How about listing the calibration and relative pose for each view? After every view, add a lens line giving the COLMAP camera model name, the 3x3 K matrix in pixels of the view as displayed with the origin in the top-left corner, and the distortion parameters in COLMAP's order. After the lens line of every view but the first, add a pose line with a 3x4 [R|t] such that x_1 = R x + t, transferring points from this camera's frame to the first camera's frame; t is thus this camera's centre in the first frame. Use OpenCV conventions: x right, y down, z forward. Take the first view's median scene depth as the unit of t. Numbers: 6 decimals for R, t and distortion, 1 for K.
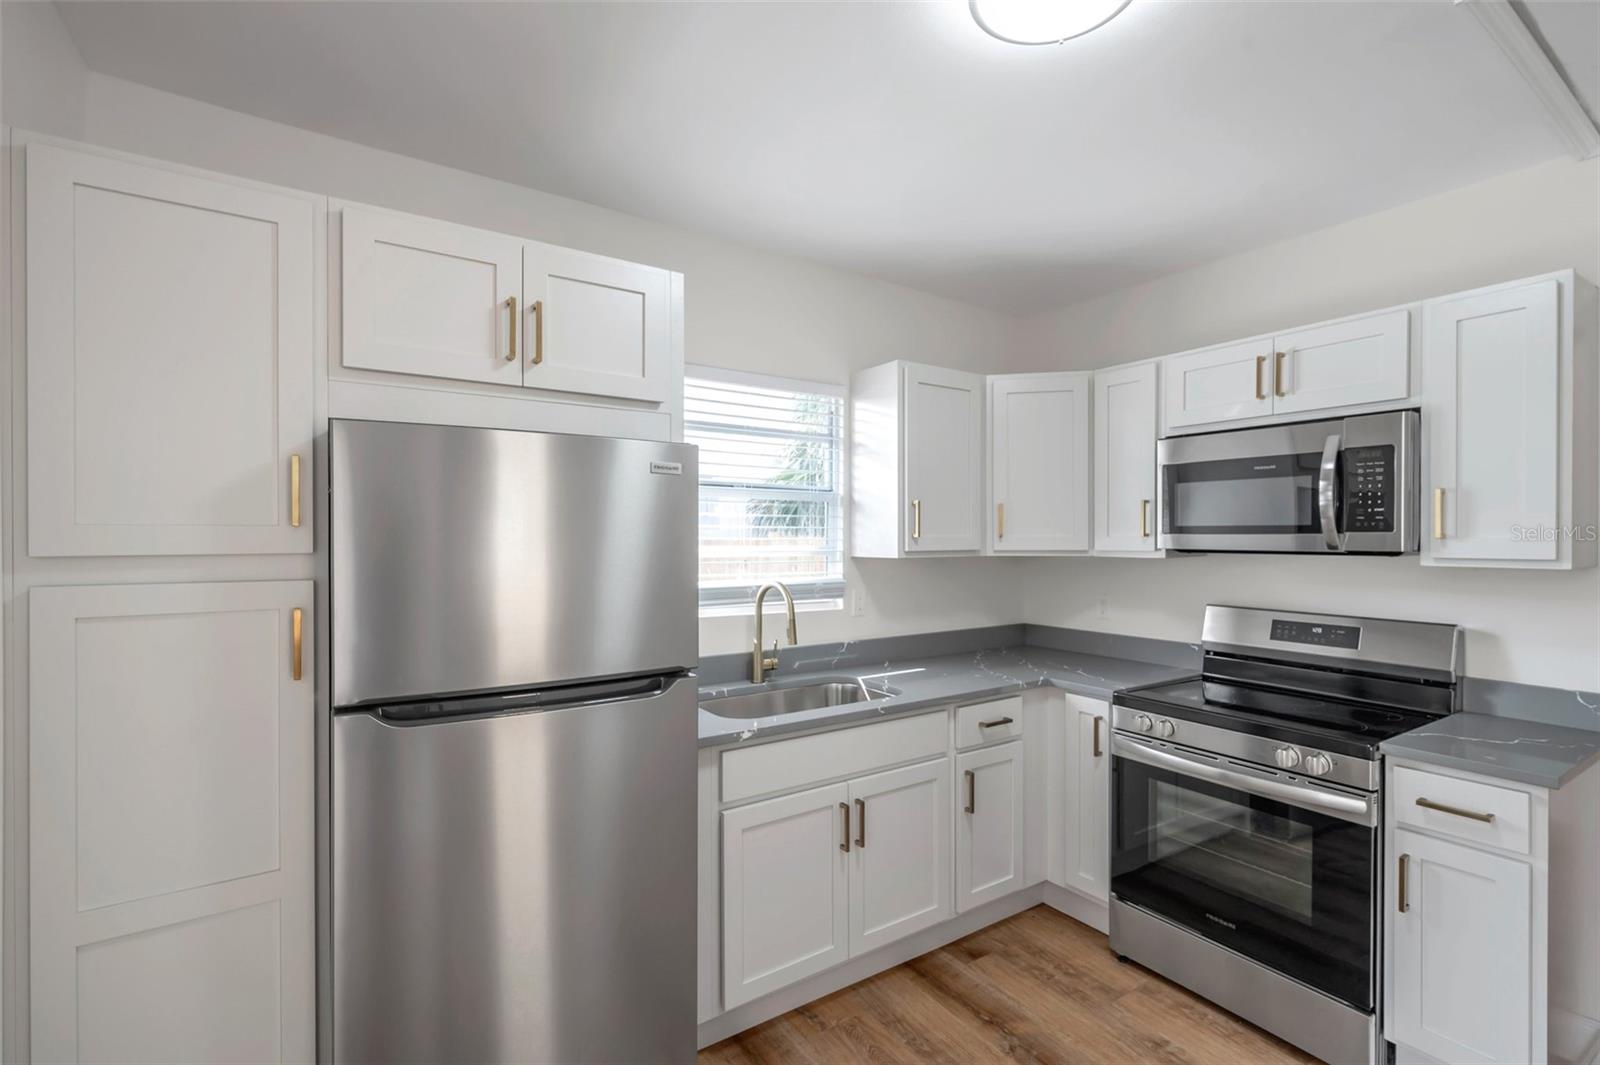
lens RADIAL K [[722.2, 0, 800.0], [0, 722.2, 532.5], [0, 0, 1]] dist [-0.012344, 0.000029]
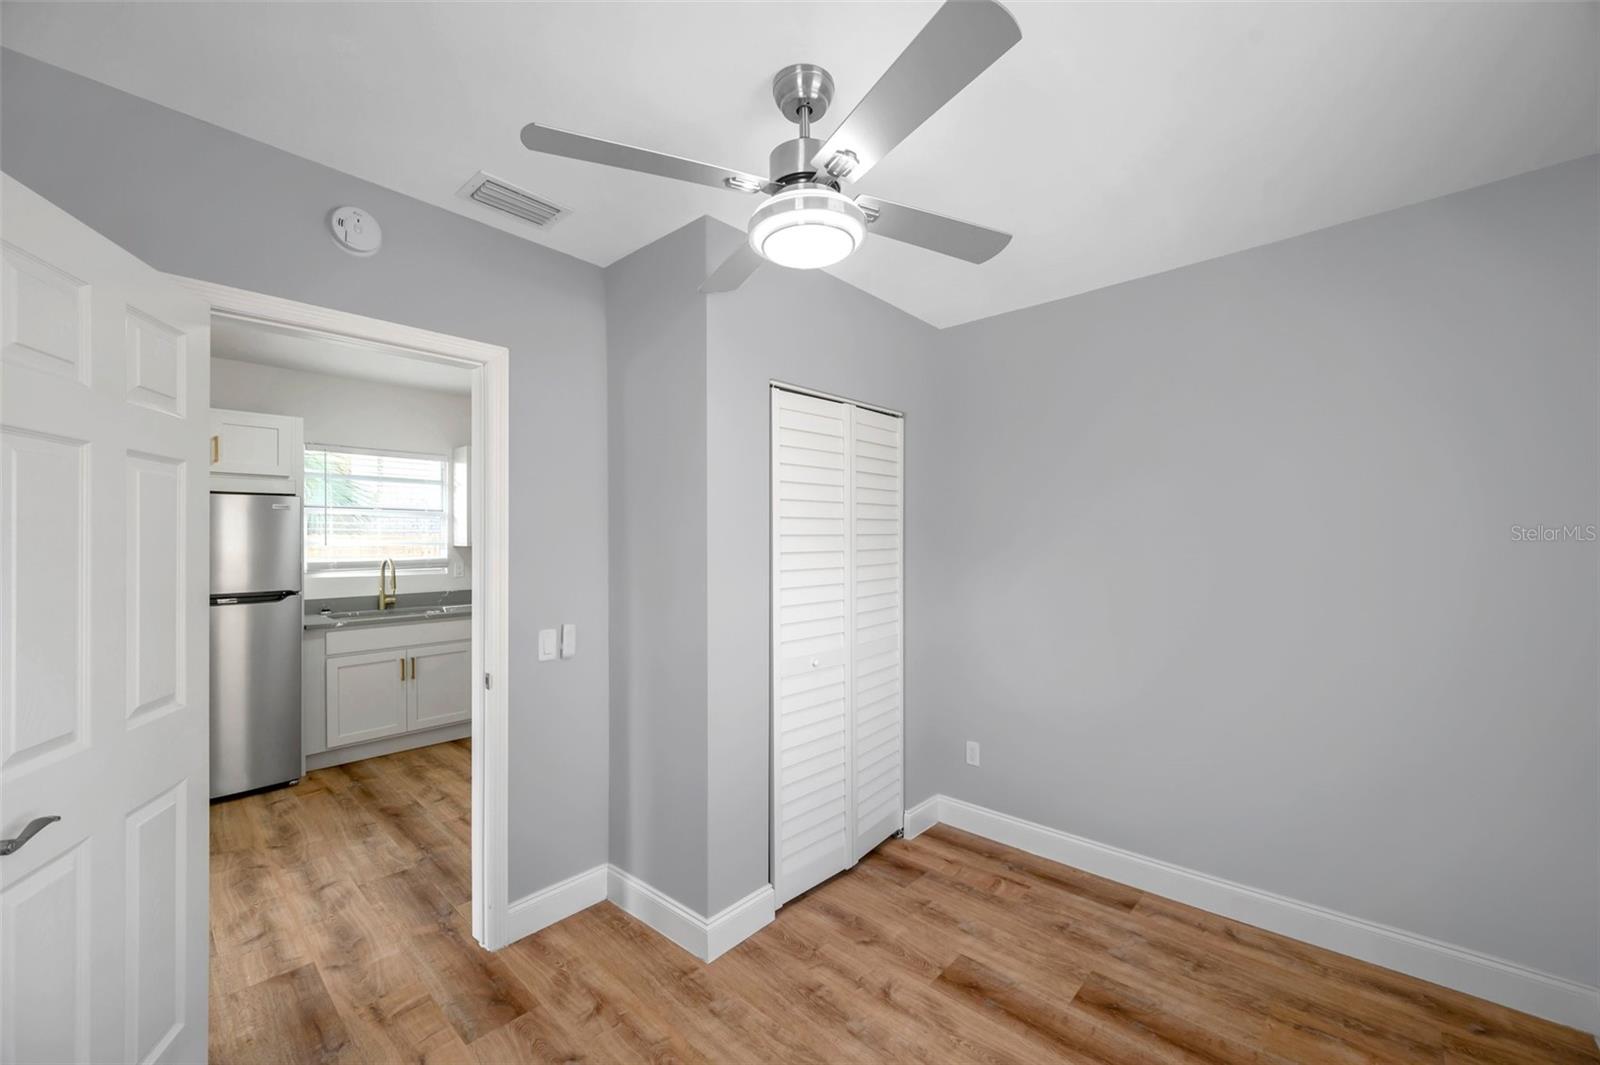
lens RADIAL K [[631.9, 0, 803.9], [0, 631.9, 539.5], [0, 0, 1]] dist [0.000068, 0.000174]
pose [[0.970589, -0.002639, 0.240727, 0.637992], [-0.001245, 0.999871, 0.015984, -0.013013], [-0.240739, -0.015814, 0.970461, -0.930614]]
